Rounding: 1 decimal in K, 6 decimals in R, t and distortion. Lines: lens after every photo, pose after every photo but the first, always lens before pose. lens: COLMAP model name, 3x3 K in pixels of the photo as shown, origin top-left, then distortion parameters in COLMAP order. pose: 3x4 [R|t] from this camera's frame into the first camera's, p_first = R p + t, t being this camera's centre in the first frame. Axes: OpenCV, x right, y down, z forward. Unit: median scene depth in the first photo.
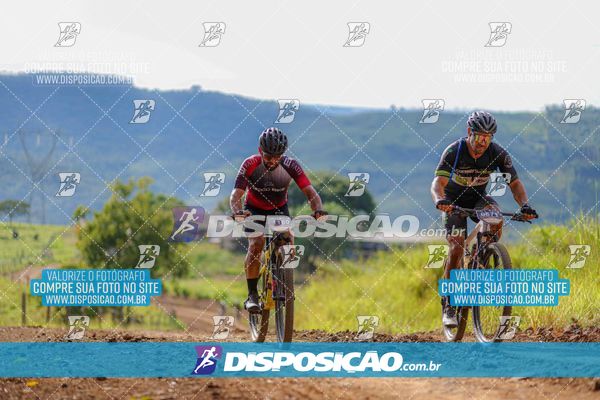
lens RADIAL K [[2897.1, 0, 300.0], [0, 2897.1, 200.0], [0, 0, 1]] dist [0.878857, -25.503197]
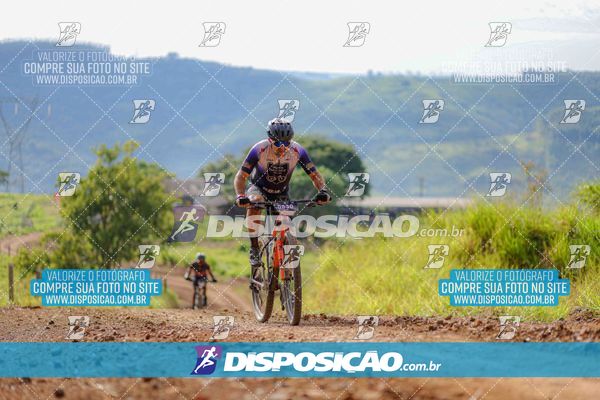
lens RADIAL K [[1693.3, 0, 259.8], [0, 1693.3, 199.7], [0, 0, 1]] dist [0.073684, -2.689272]
pose [[0.997193, -0.011965, 0.073915, -0.051847], [0.011898, 0.999928, 0.001344, 0.011118], [-0.073925, -0.000461, 0.997264, 0.434741]]
